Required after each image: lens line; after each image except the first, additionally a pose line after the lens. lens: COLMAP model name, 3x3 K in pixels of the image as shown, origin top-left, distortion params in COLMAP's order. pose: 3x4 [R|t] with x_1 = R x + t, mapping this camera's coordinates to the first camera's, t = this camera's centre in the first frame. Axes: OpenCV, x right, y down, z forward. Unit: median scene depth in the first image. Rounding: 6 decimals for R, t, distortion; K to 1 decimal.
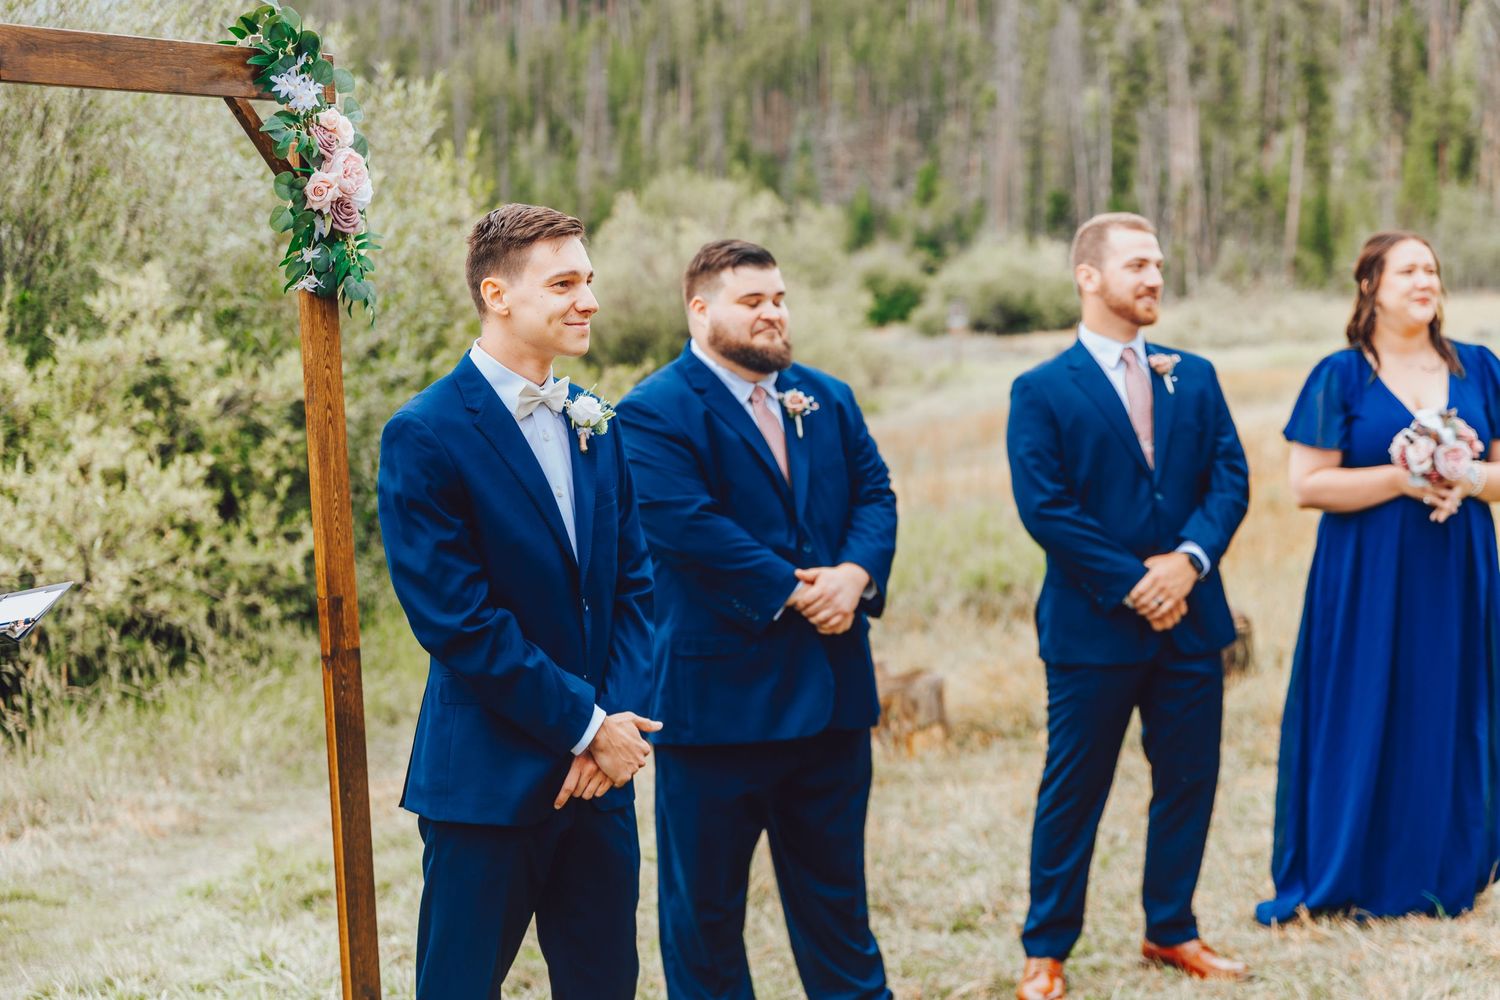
lens RADIAL K [[2889.6, 0, 705.3], [0, 2889.6, 515.1], [0, 0, 1]] dist [0.030930, 0.000000]
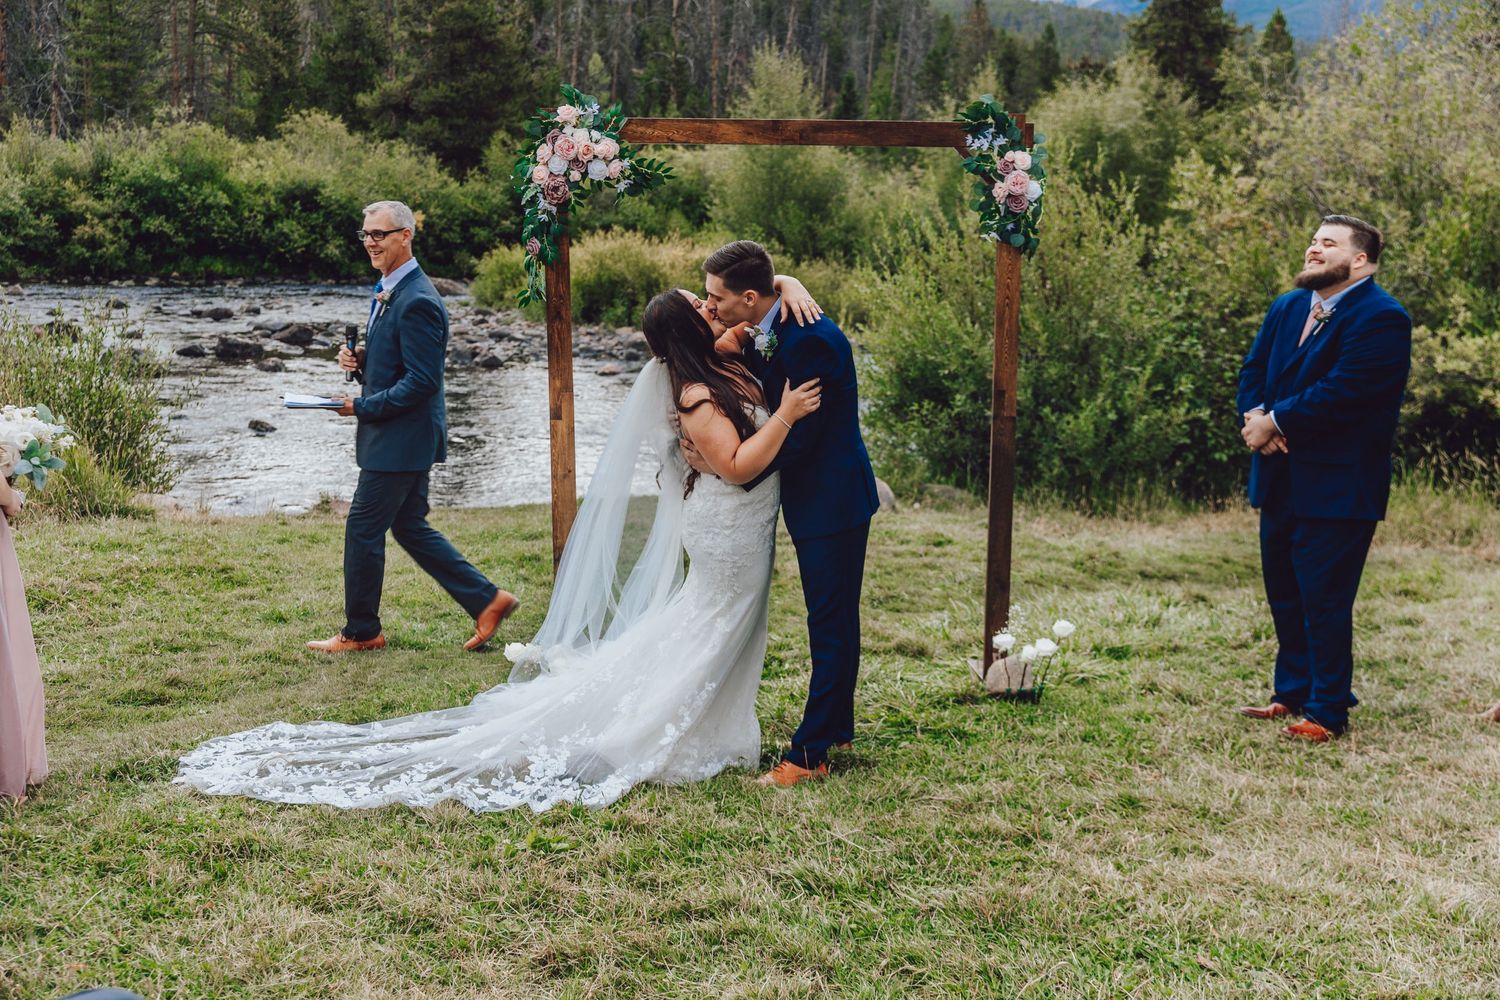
lens RADIAL K [[1746.9, 0, 740.0], [0, 1746.9, 513.9], [0, 0, 1]] dist [0.010676, 0.000000]
pose [[0.569343, 0.171972, -0.803912, 0.451702], [-0.091459, 0.985055, 0.145949, -0.028679], [0.816997, -0.009570, 0.576563, 0.072068]]
